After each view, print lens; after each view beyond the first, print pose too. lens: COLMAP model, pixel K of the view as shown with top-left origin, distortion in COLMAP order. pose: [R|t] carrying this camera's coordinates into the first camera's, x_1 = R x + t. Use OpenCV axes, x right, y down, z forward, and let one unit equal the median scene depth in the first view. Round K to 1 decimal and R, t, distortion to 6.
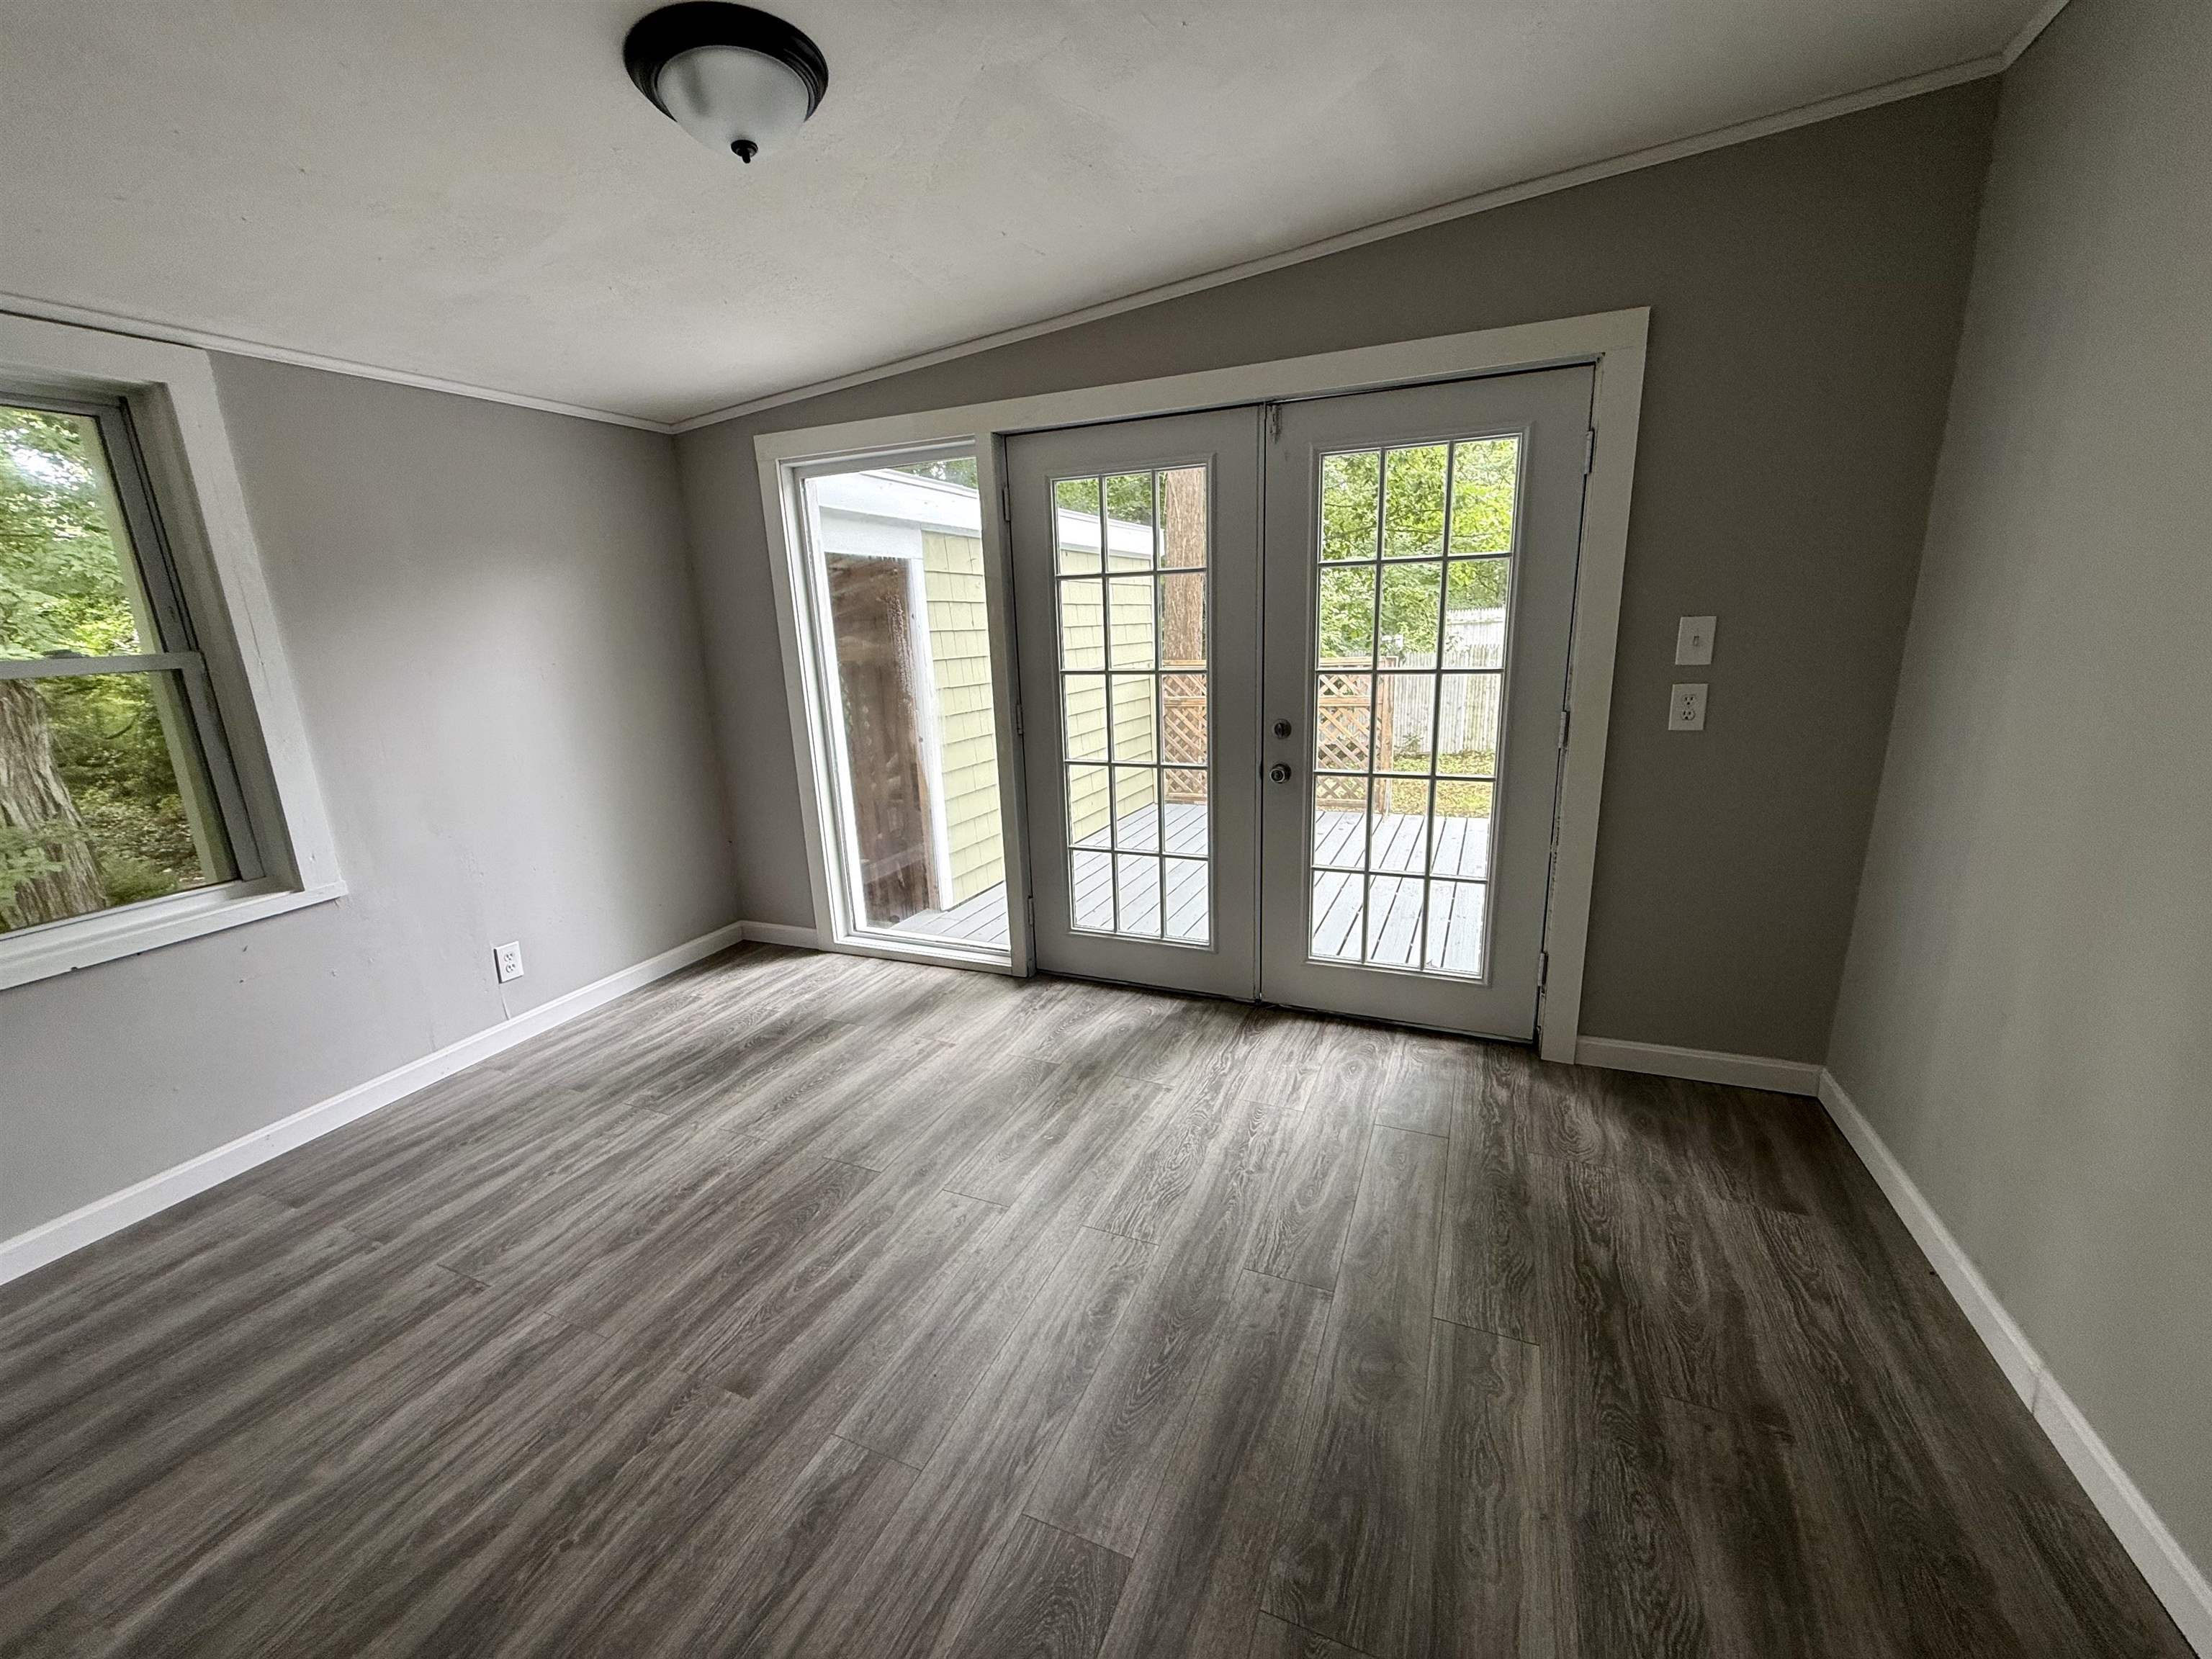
lens RADIAL K [[928.0, 0, 1082.1], [0, 928.0, 829.0], [0, 0, 1]] dist [0.000105, -0.000271]
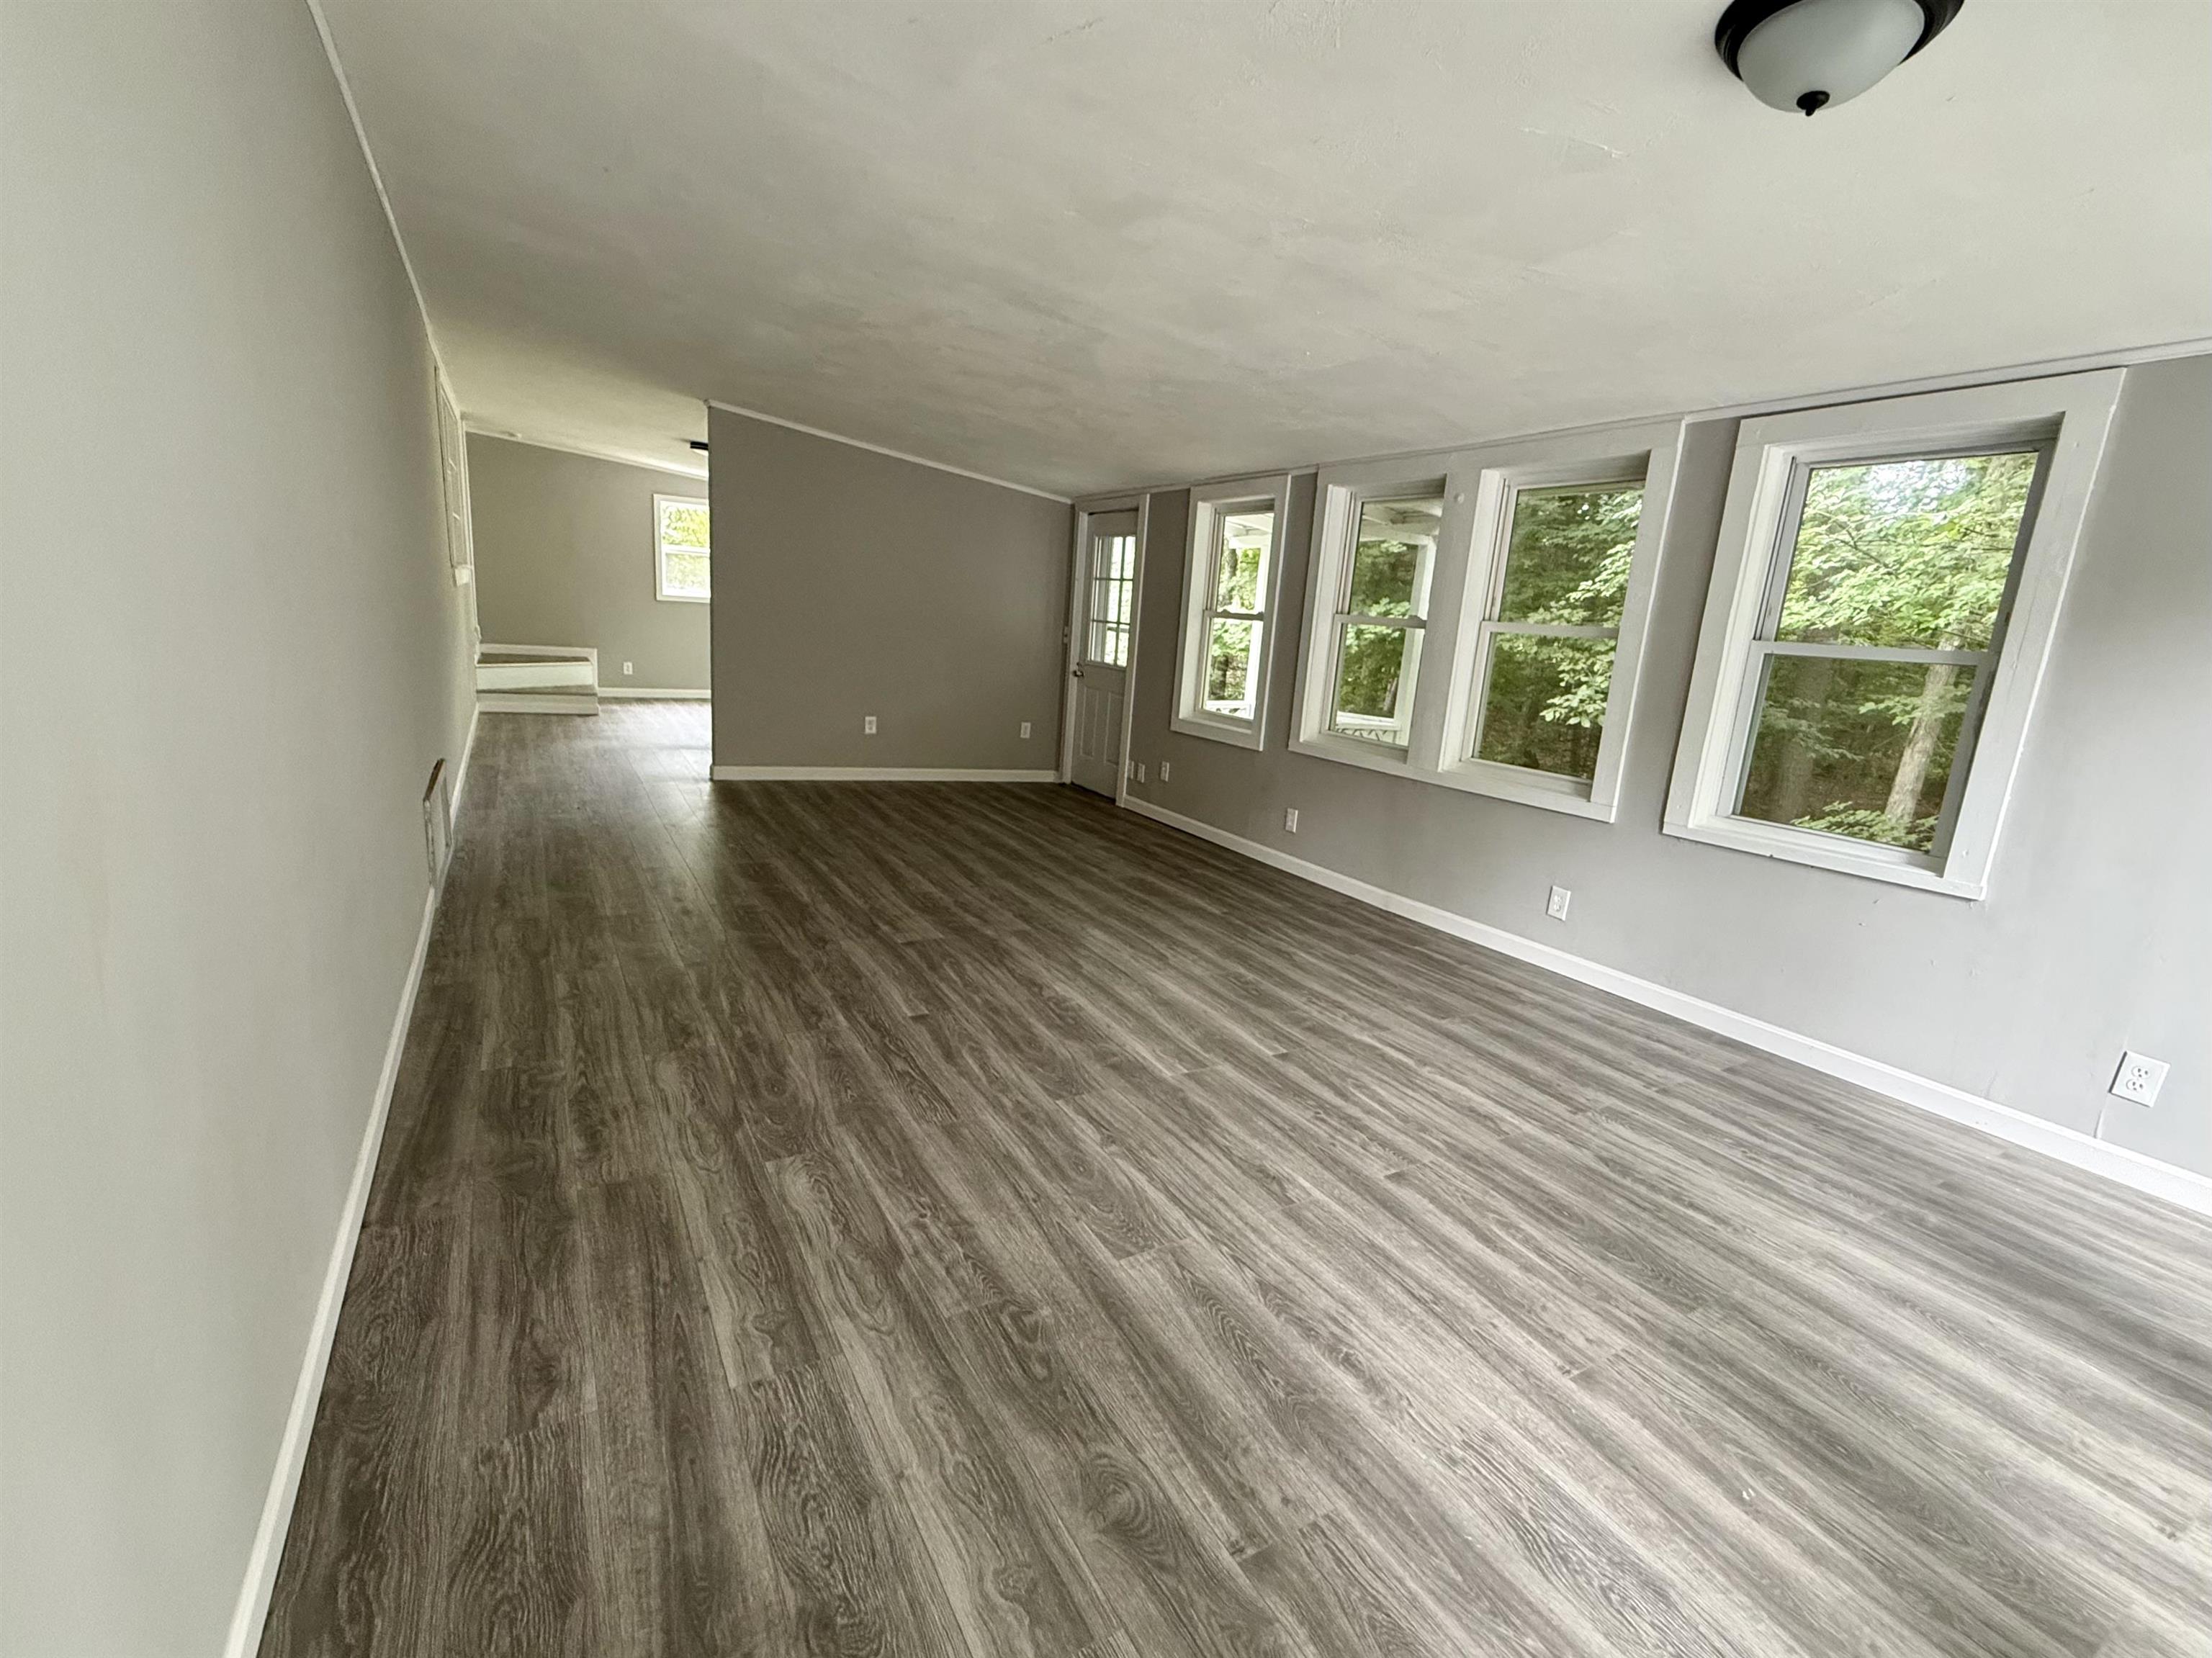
lens RADIAL K [[927.9, 0, 1082.1], [0, 927.9, 828.5], [0, 0, 1]] dist [0.000105, -0.000271]
pose [[-0.603938, 0.180043, -0.776430, 0.679162], [-0.226667, 0.895131, 0.383879, -0.199865], [0.764121, 0.407831, -0.499794, 0.900962]]
